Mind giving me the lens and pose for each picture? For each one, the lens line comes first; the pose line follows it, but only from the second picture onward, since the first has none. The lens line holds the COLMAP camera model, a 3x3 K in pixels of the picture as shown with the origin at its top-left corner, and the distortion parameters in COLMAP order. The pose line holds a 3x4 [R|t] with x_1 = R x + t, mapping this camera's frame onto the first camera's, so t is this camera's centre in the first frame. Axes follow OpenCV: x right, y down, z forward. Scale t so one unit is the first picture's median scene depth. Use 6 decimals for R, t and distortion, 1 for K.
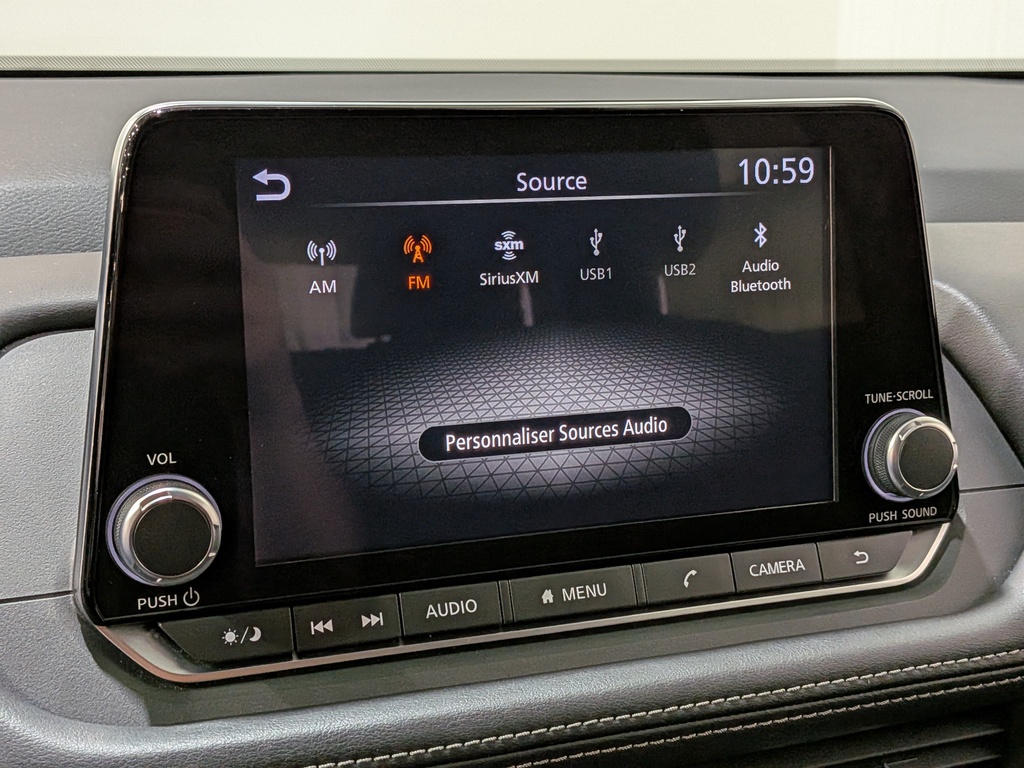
lens RADIAL K [[1495.8, 0, 524.5], [0, 1495.8, 385.8], [0, 0, 1]] dist [0.094063, 0.000000]
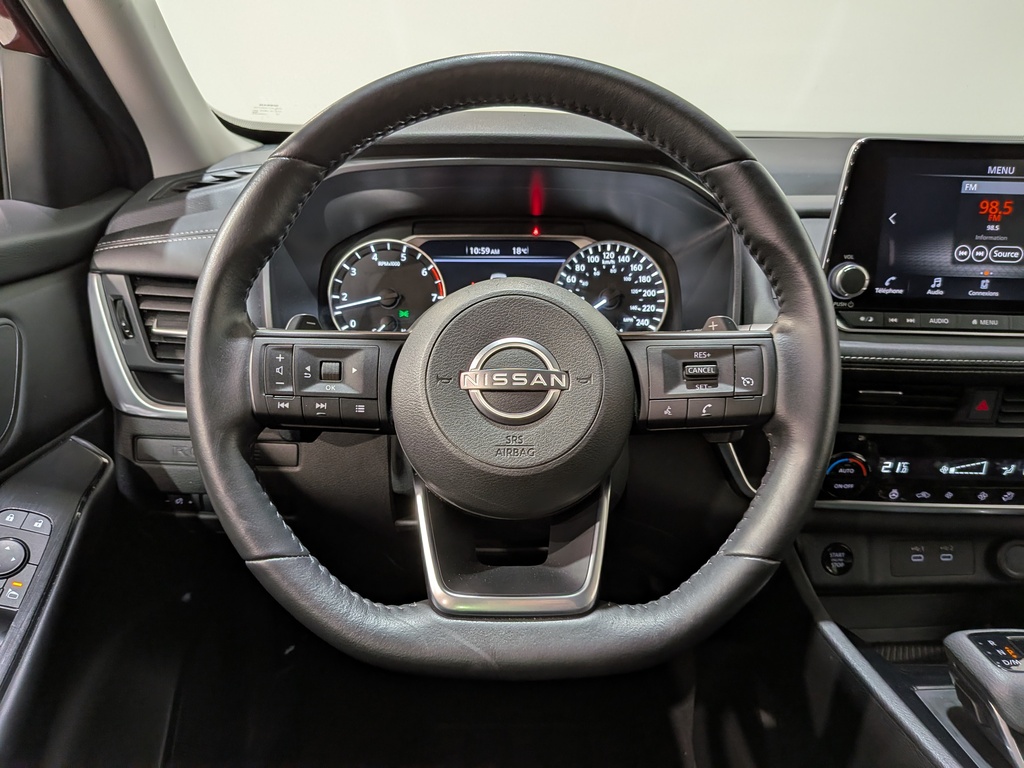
lens RADIAL K [[748.2, 0, 503.8], [0, 748.2, 391.0], [0, 0, 1]] dist [0.057475, -0.096223]
pose [[0.925177, 0.127237, -0.357573, -0.292148], [-0.089251, 0.988648, 0.120870, 0.184970], [0.368893, -0.079912, 0.926030, -0.667857]]
